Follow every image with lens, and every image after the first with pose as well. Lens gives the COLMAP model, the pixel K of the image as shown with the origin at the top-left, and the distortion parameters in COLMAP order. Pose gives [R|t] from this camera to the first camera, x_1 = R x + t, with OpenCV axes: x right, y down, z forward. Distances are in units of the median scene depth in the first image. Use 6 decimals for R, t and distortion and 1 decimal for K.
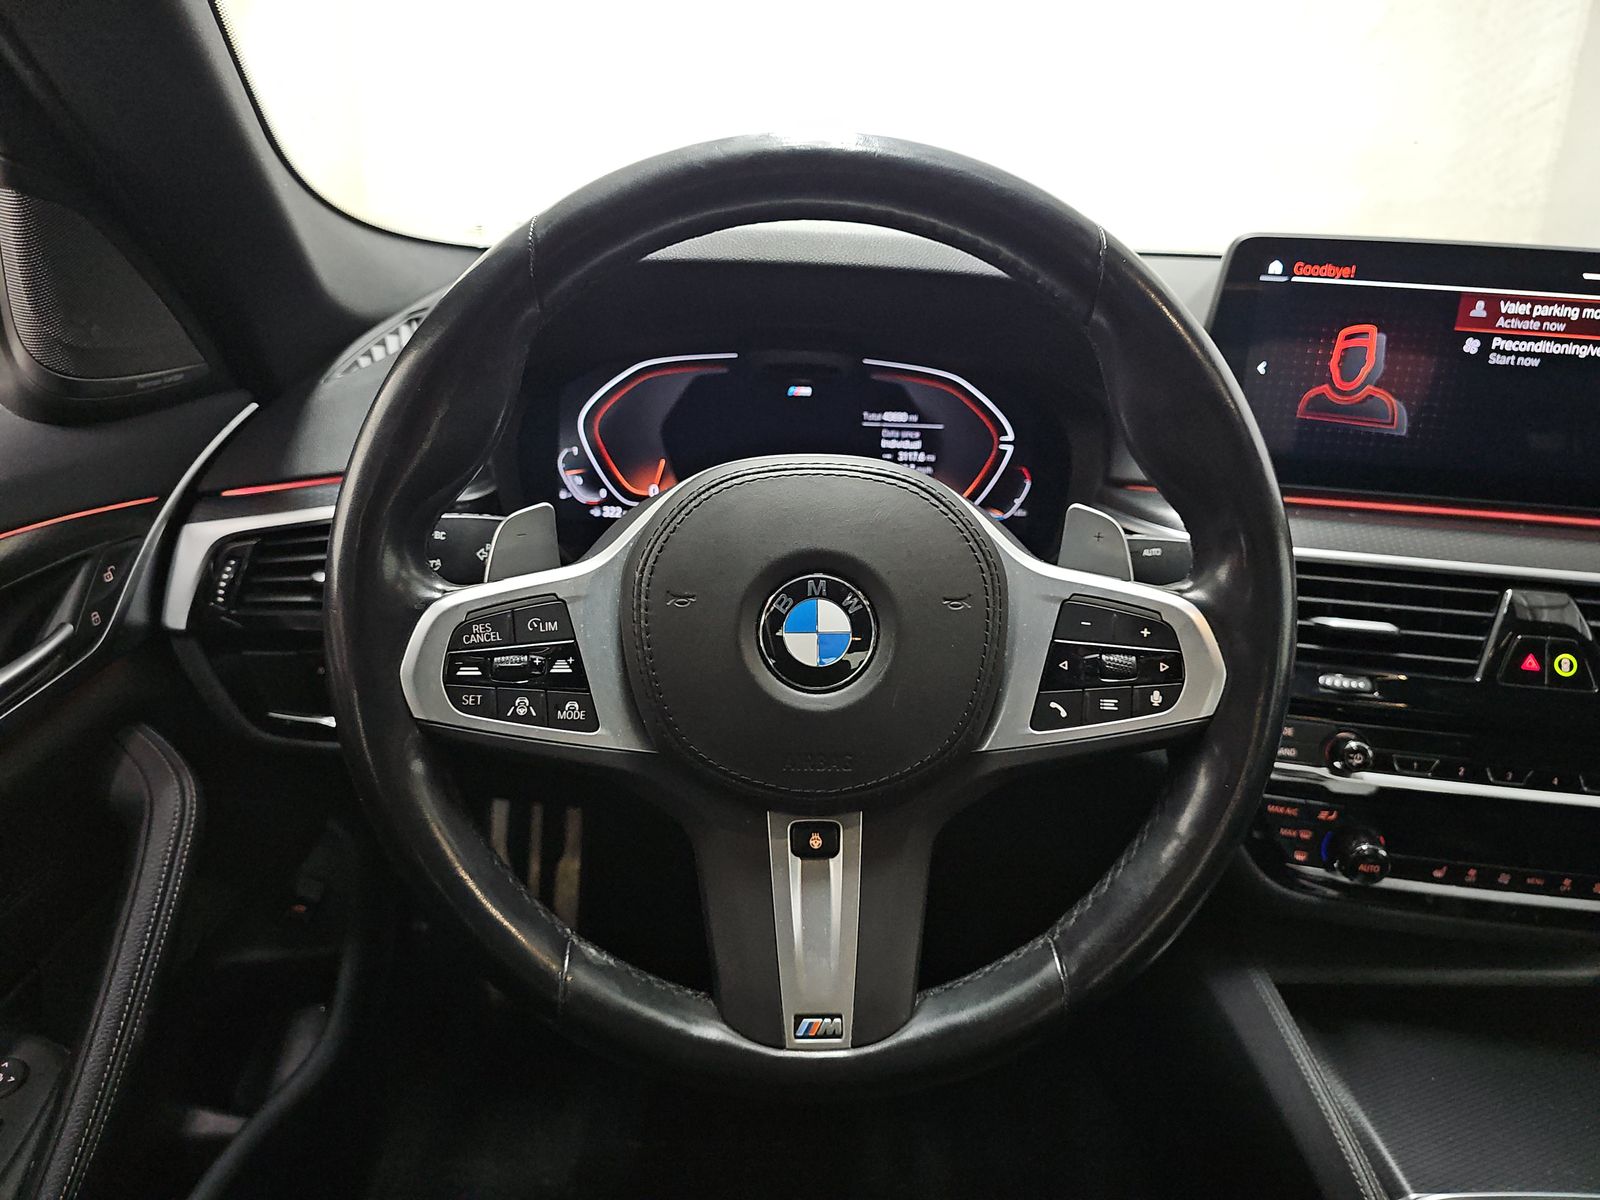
lens RADIAL K [[1050.7, 0, 799.0], [0, 1050.7, 593.4], [0, 0, 1]] dist [0.048645, -0.046705]
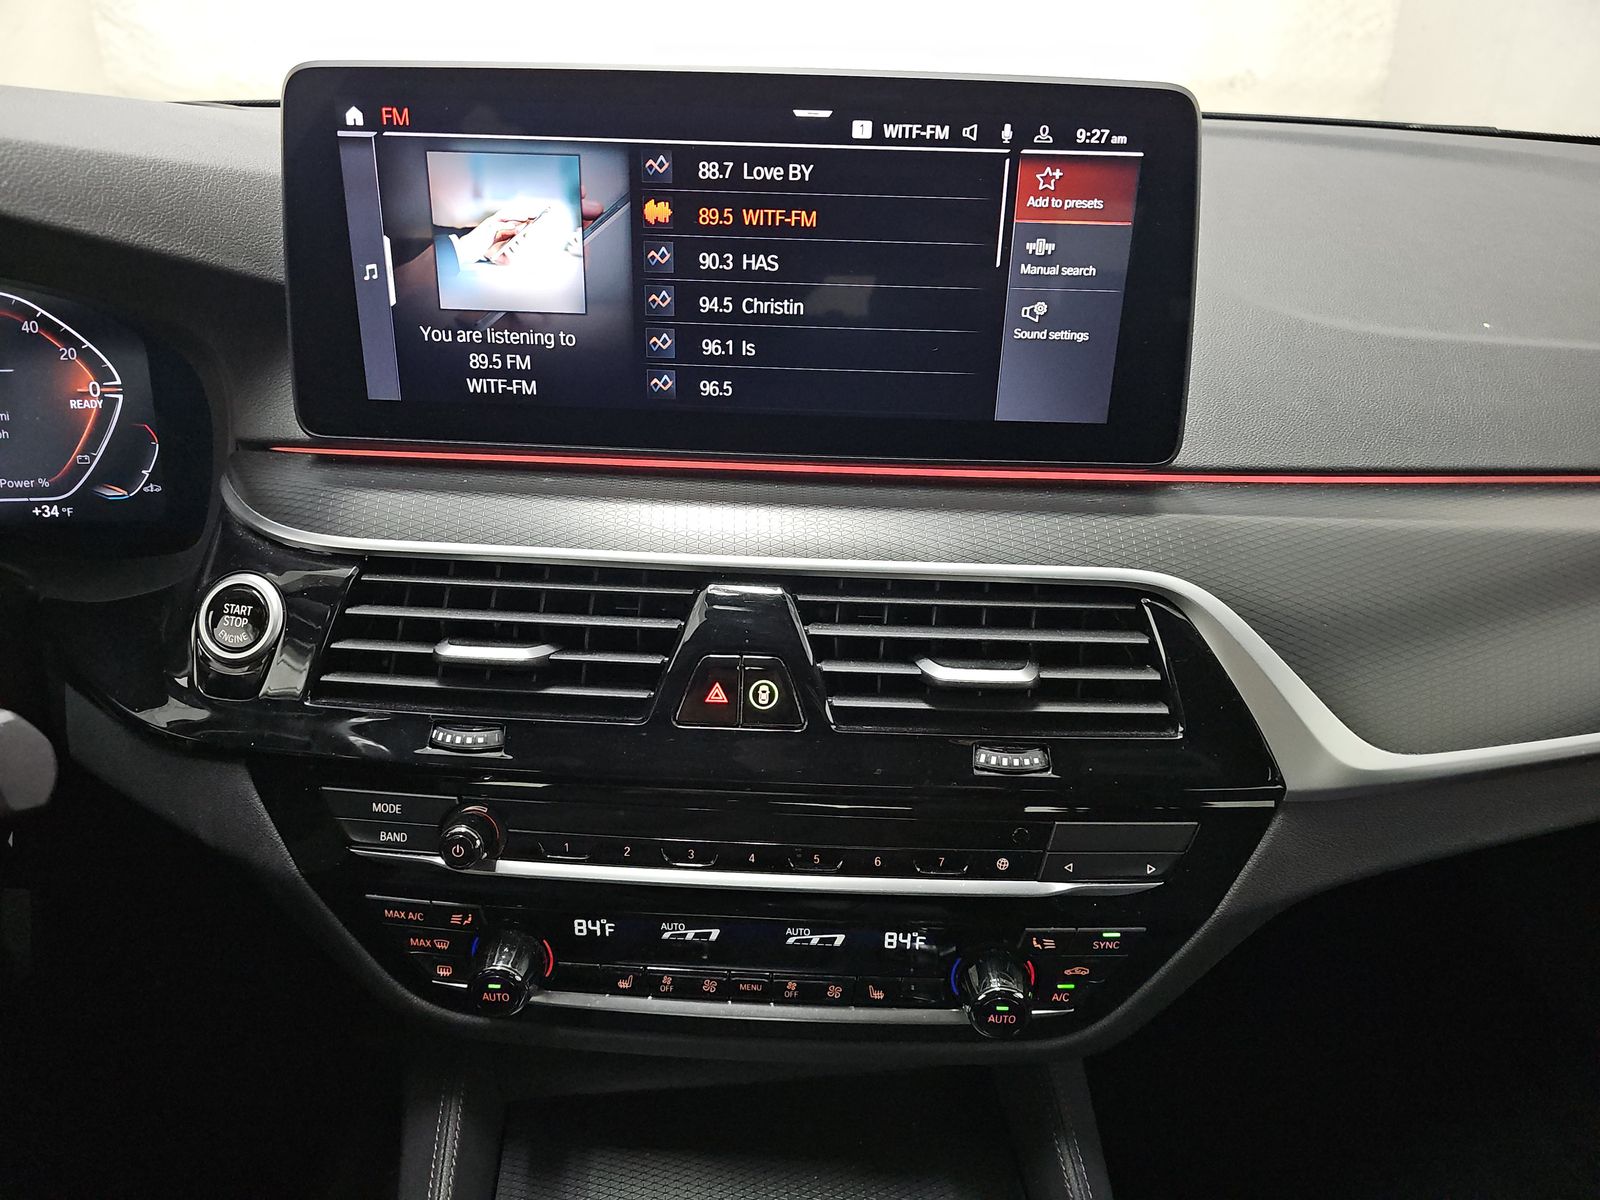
lens RADIAL K [[1050.7, 0, 799.0], [0, 1050.7, 593.4], [0, 0, 1]] dist [0.048645, -0.046705]
pose [[0.996355, -0.059599, 0.061031, 0.664881], [0.051972, 0.991447, 0.119718, -0.077914], [-0.067644, -0.116110, 0.990930, 0.292272]]
